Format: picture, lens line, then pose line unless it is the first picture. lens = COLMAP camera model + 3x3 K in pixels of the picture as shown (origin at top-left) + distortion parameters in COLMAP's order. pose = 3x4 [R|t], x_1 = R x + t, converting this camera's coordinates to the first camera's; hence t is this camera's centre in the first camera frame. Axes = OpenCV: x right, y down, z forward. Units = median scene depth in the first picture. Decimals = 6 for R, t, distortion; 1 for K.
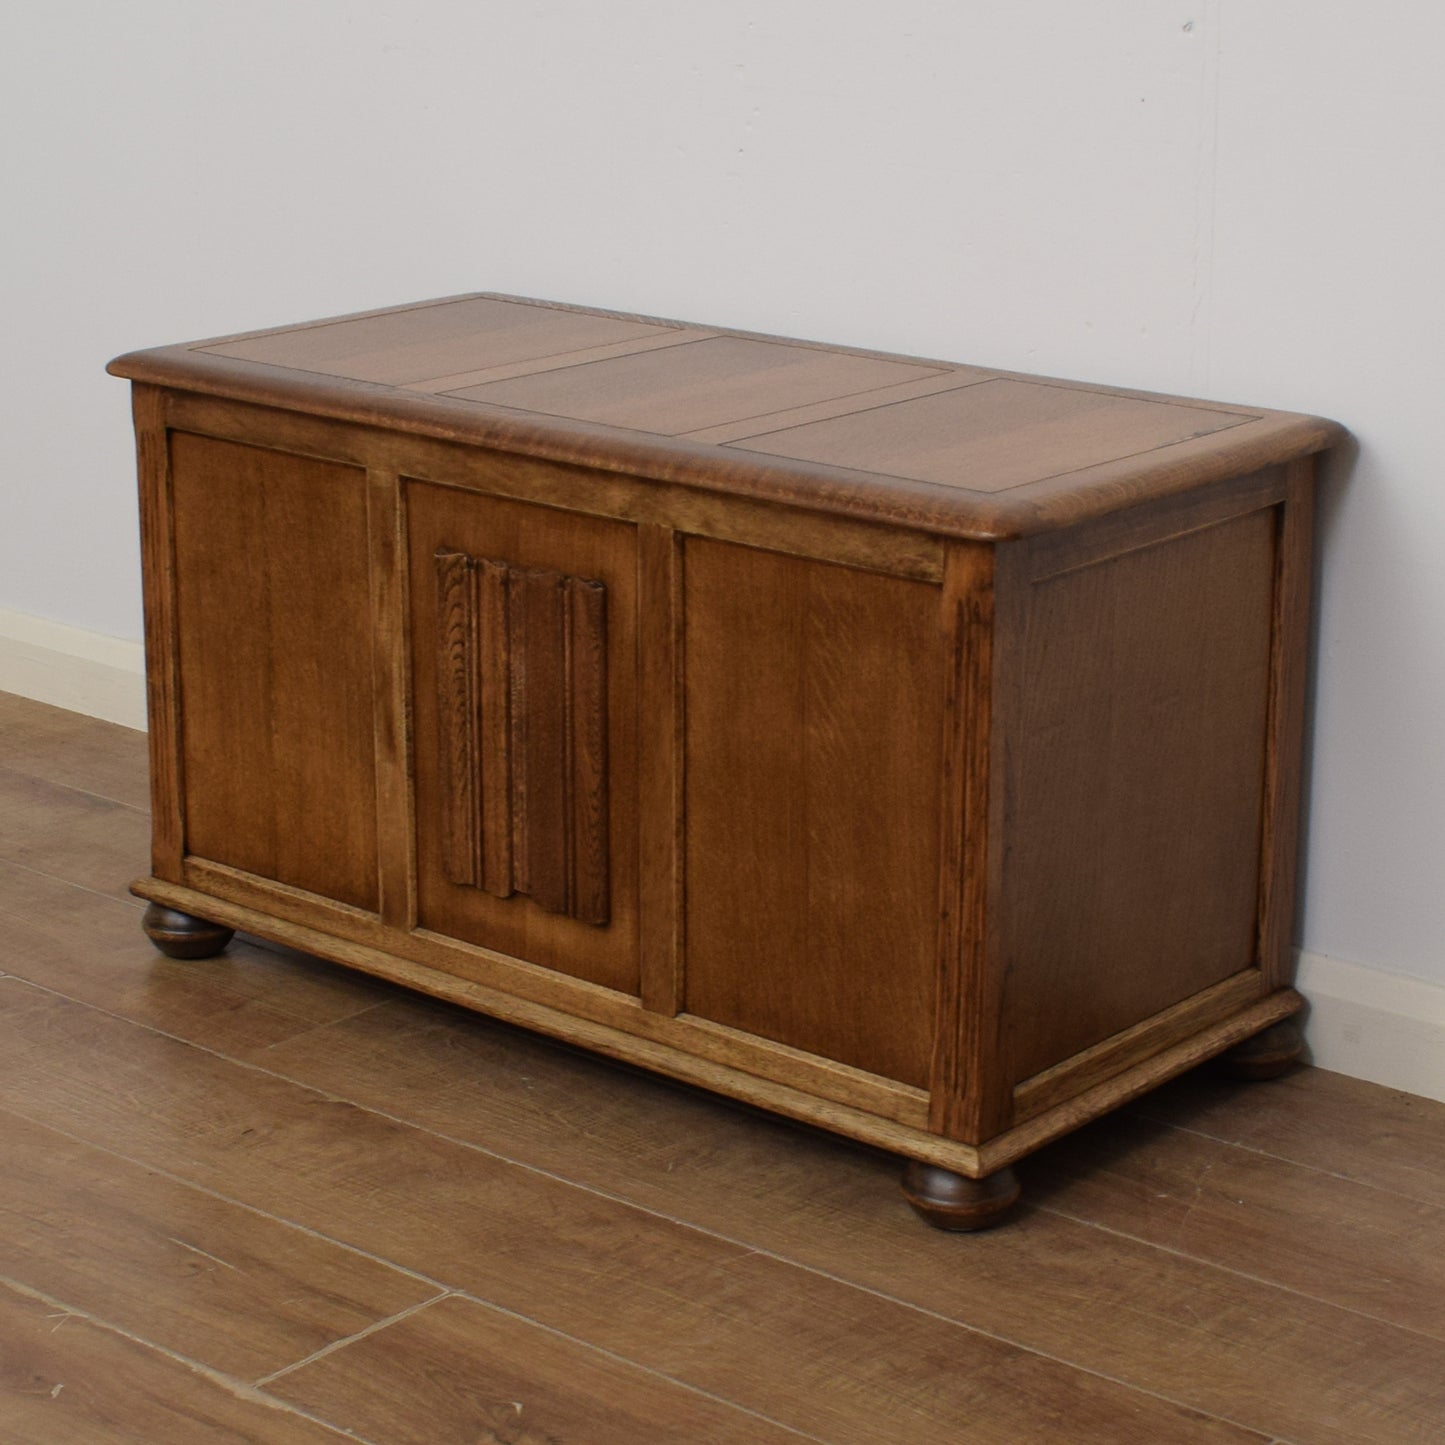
lens RADIAL K [[3397.0, 0, 722.5], [0, 3397.0, 722.5], [0, 0, 1]] dist [-0.070585, -0.219809]
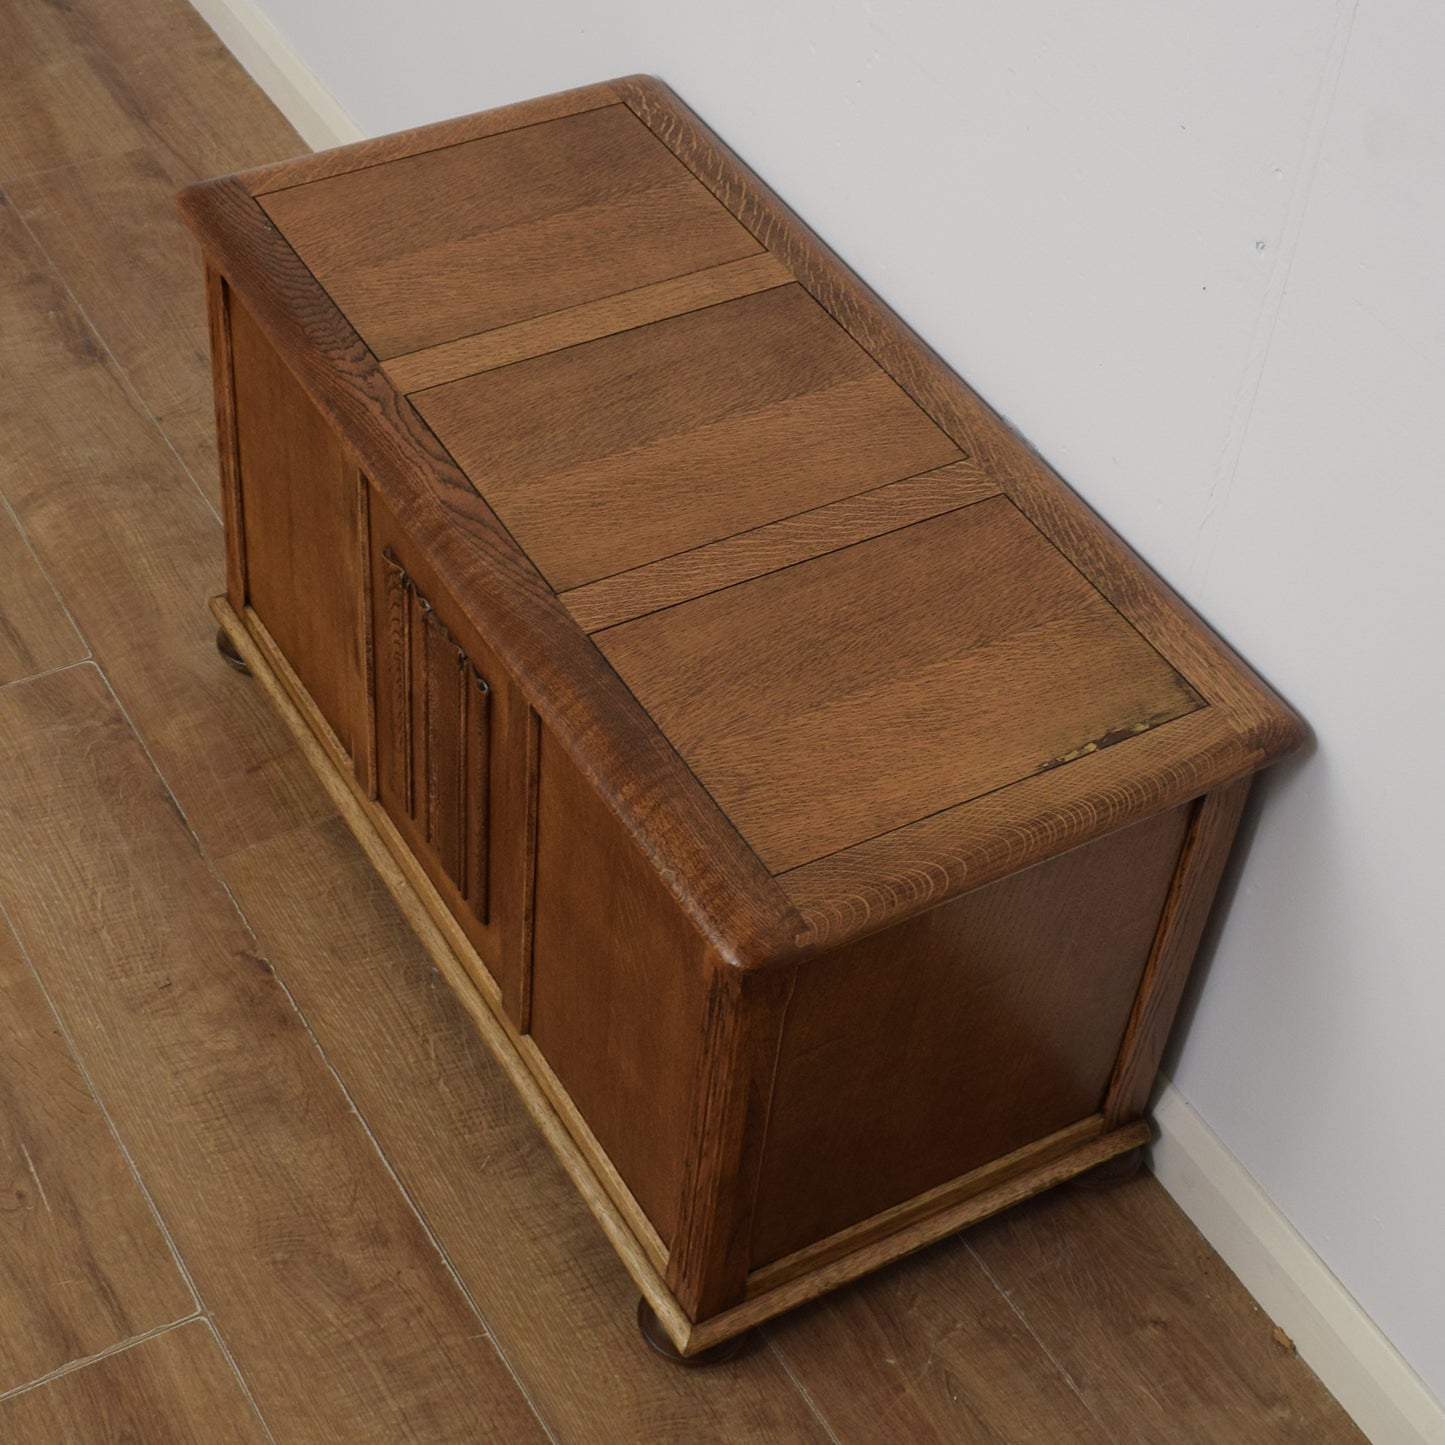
lens RADIAL K [[2553.8, 0, 617.2], [0, 2553.8, 755.9], [0, 0, 1]] dist [-0.054207, -0.190915]
pose [[0.934177, 0.284251, -0.215675, 0.163853], [-0.143901, 0.853250, 0.501256, -0.397620], [0.326507, -0.437225, 0.837990, 0.381509]]
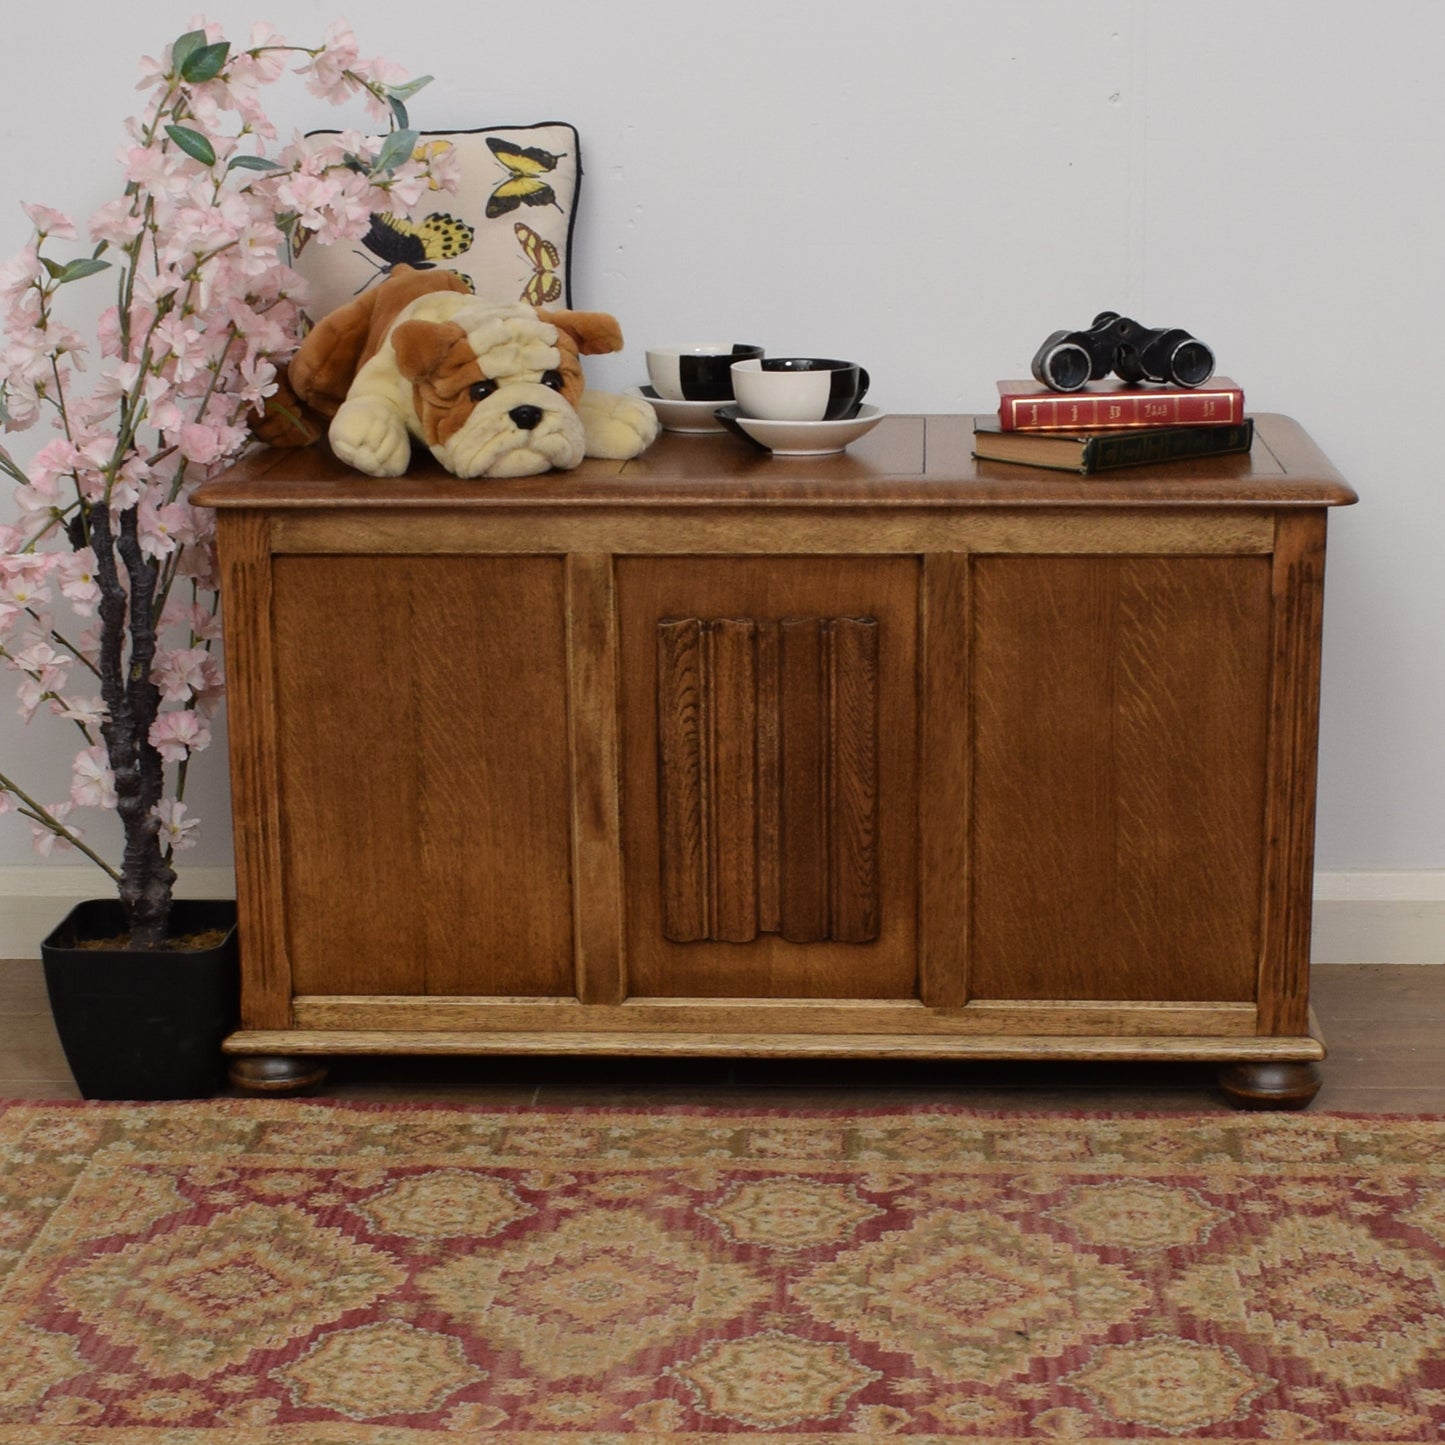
lens RADIAL K [[3266.5, 0, 799.2], [0, 3266.5, 899.6], [0, 0, 1]] dist [-0.077926, -0.133615]
pose [[0.784497, -0.176423, 0.594508, -0.683014], [0.185431, 0.981552, 0.046590, -0.005751], [-0.591760, 0.073691, 0.802739, 0.186143]]
